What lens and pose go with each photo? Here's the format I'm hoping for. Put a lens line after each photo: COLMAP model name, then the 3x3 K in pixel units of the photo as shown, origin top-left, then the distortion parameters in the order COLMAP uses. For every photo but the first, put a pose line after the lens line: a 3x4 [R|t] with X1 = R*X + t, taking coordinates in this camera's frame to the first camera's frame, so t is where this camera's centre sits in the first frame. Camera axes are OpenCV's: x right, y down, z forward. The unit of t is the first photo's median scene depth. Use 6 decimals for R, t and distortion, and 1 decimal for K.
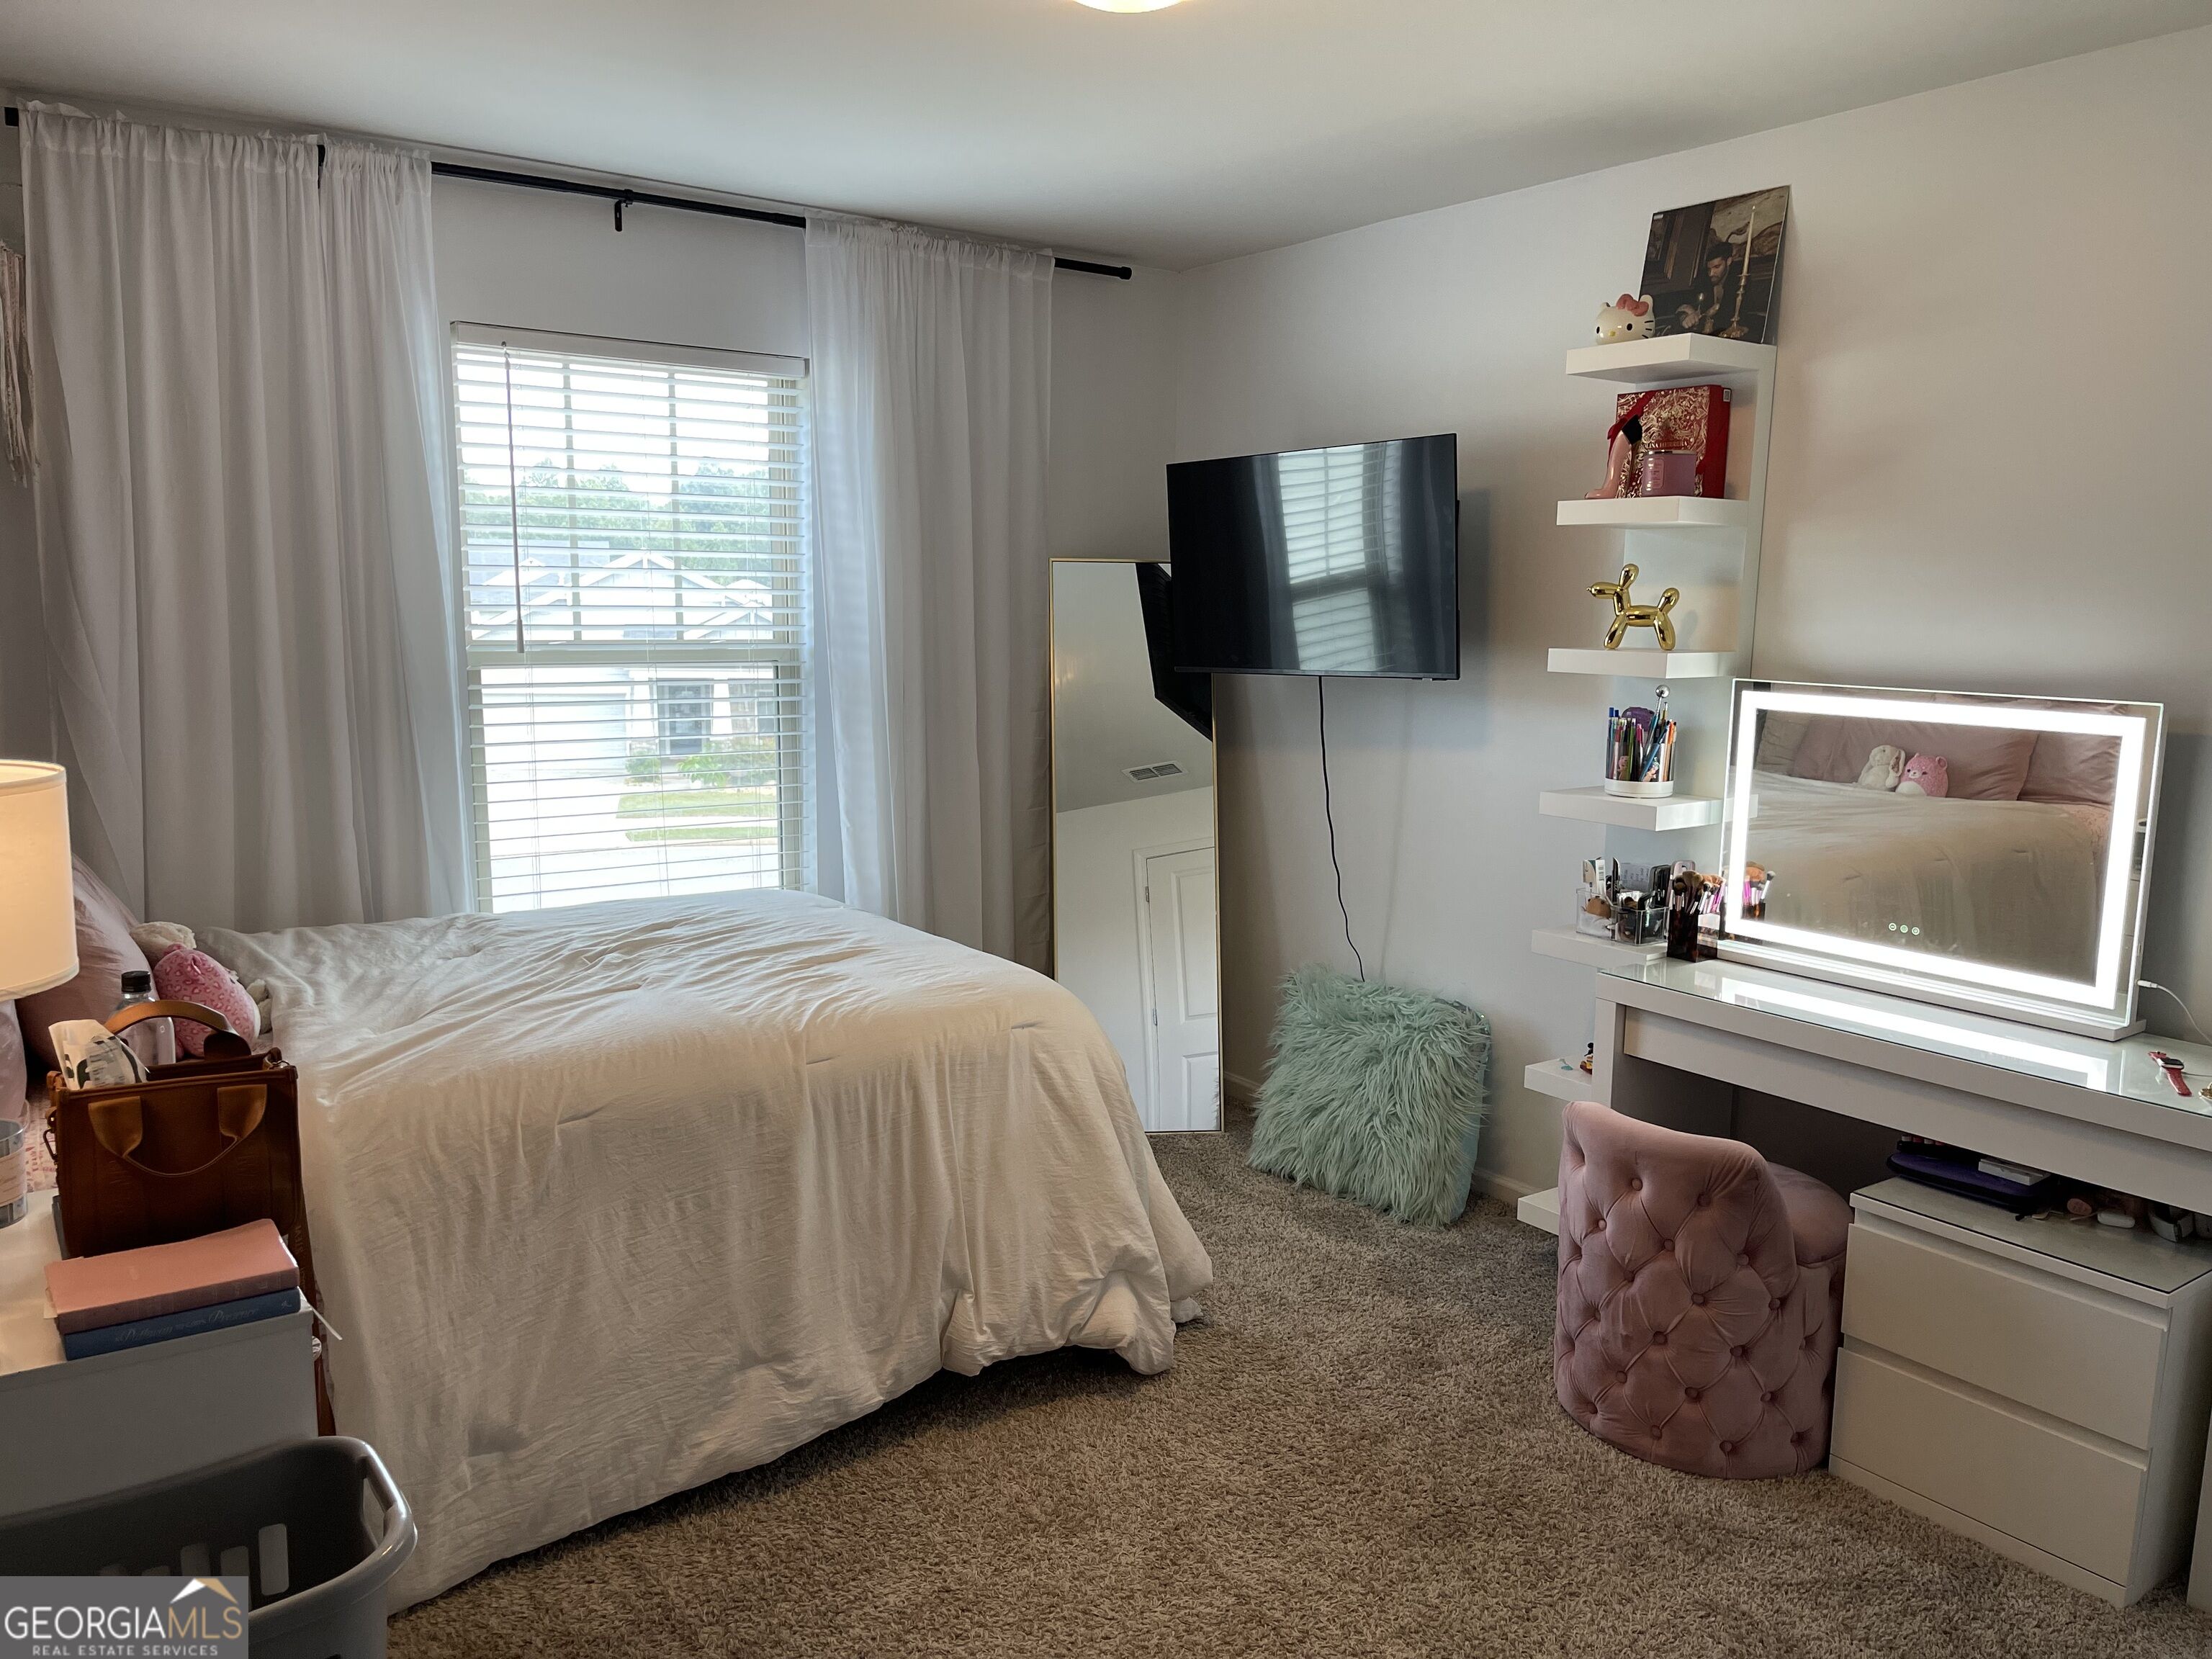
lens RADIAL K [[1673.4, 0, 1110.3], [0, 1673.4, 847.0], [0, 0, 1]] dist [0.047729, -0.057488]
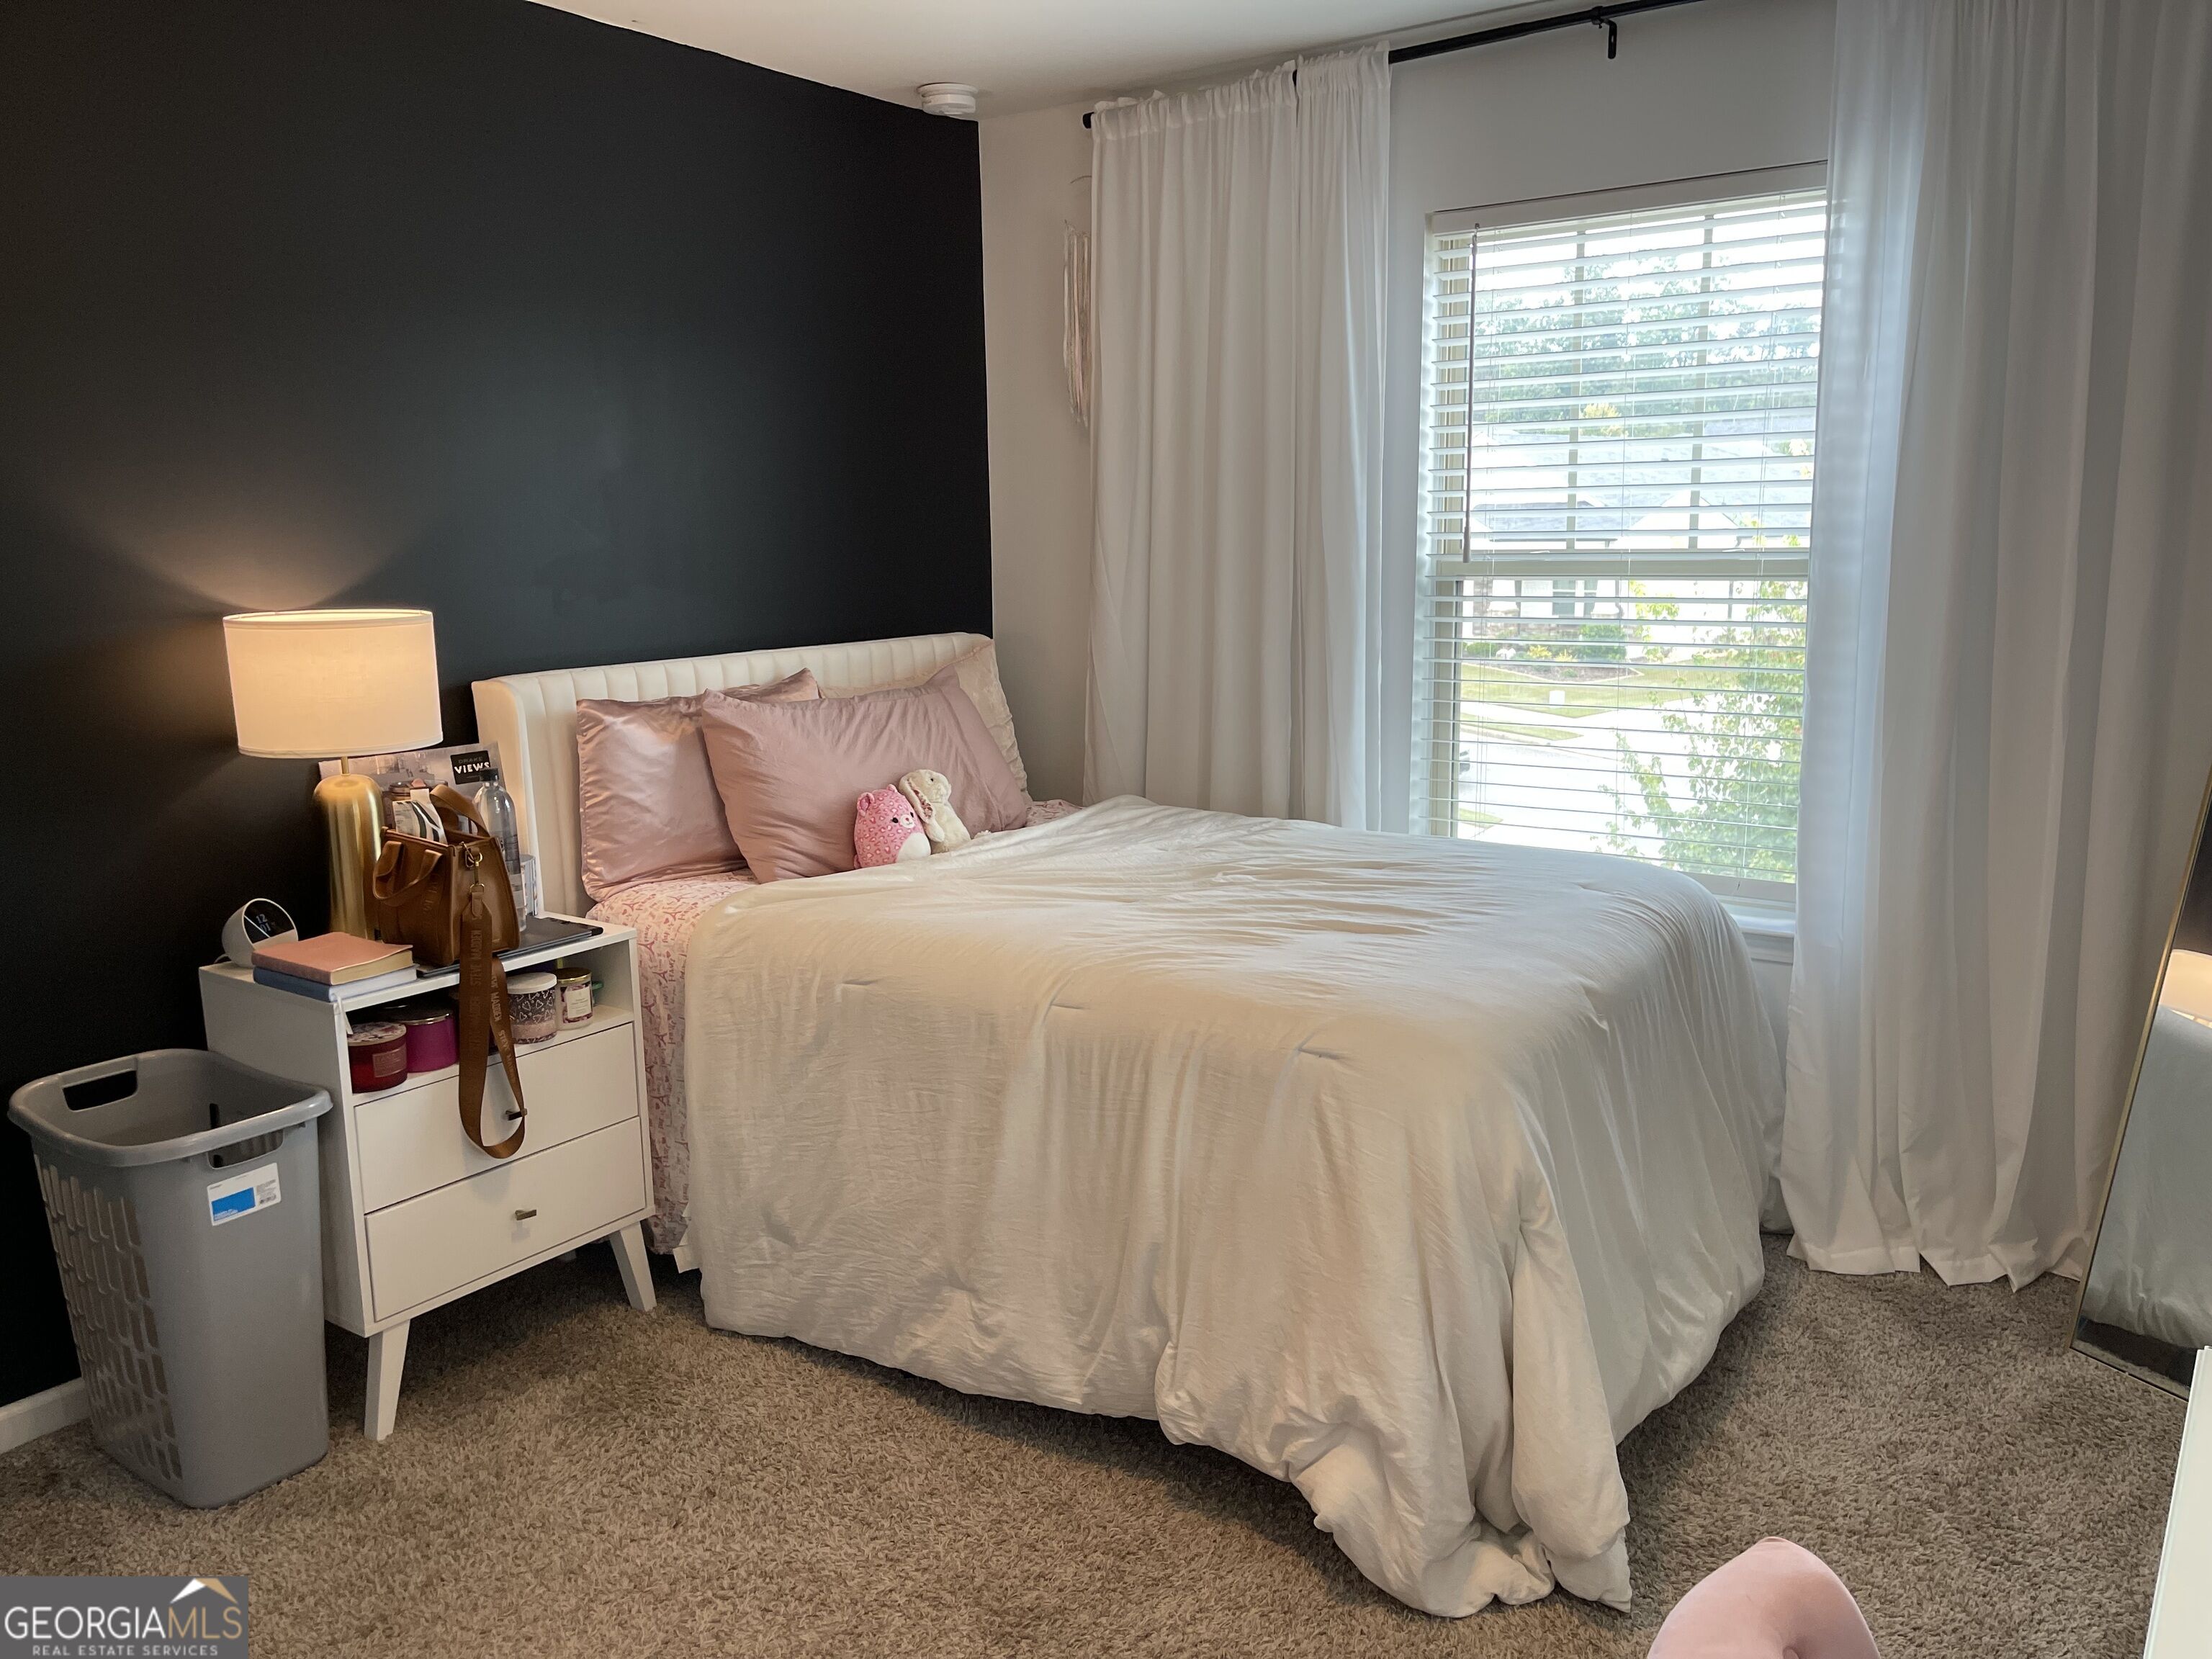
lens RADIAL K [[1673.4, 0, 1109.1], [0, 1673.4, 816.4], [0, 0, 1]] dist [0.047729, -0.057488]
pose [[0.333010, 0.149090, -0.931062, 0.611772], [-0.123023, 0.985850, 0.113862, -0.073762], [0.934863, 0.076625, 0.346639, 0.649256]]
